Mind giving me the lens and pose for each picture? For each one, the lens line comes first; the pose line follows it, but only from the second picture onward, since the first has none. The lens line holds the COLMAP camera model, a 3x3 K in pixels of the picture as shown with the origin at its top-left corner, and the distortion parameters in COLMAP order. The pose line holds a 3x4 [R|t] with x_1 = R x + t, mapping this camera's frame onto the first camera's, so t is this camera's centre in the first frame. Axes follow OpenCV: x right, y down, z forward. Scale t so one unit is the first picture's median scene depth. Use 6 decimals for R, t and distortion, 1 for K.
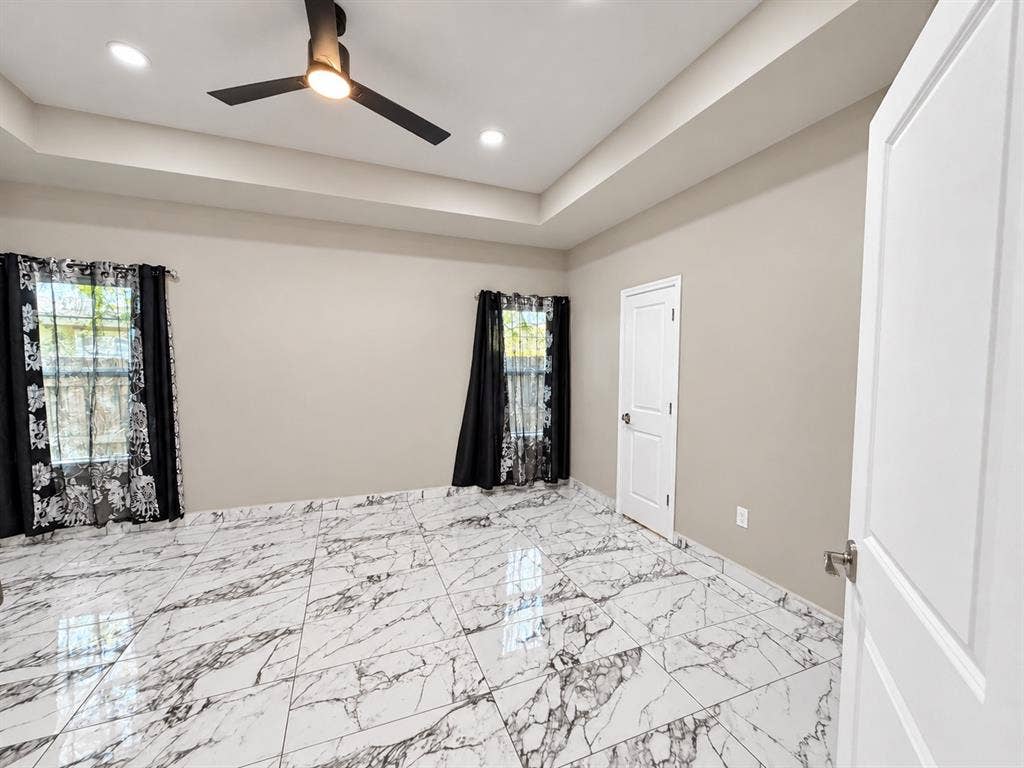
lens RADIAL K [[439.2, 0, 497.0], [0, 439.2, 384.6], [0, 0, 1]] dist [-0.000381, 0.000232]
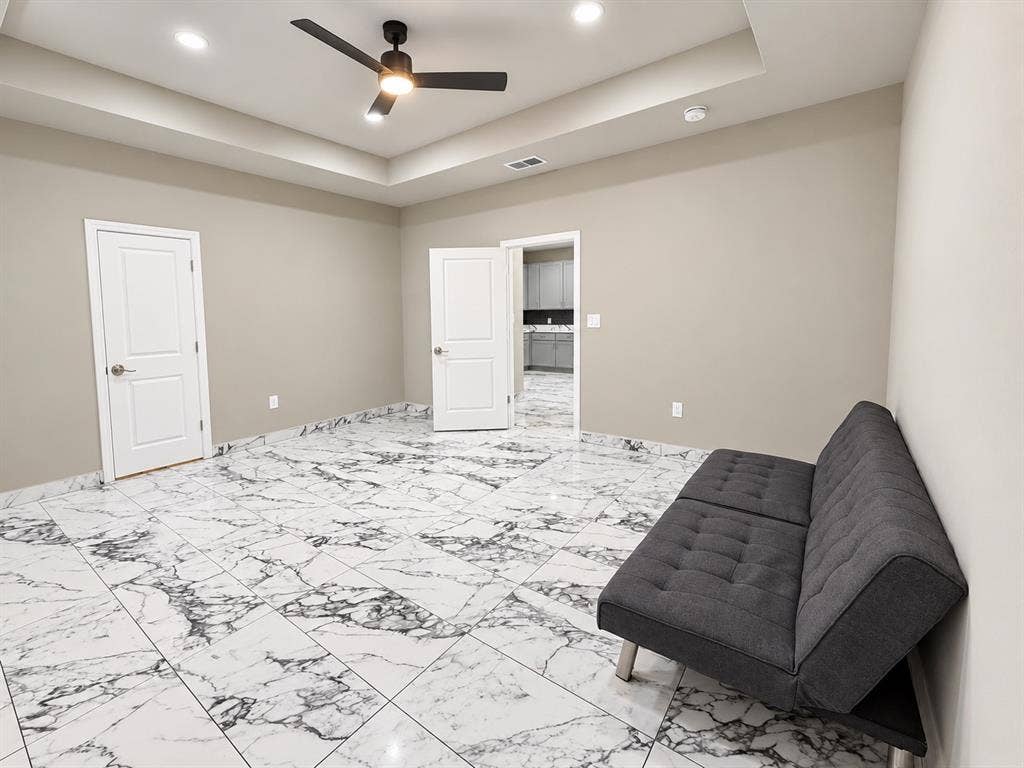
lens RADIAL K [[415.1, 0, 512.0], [0, 415.1, 389.9], [0, 0, 1]] dist [0.000369, -0.000431]
pose [[-0.573787, -0.166014, 0.802002, -1.272688], [0.043041, 0.971775, 0.231950, -0.068803], [-0.817873, 0.167609, -0.550447, 1.188958]]
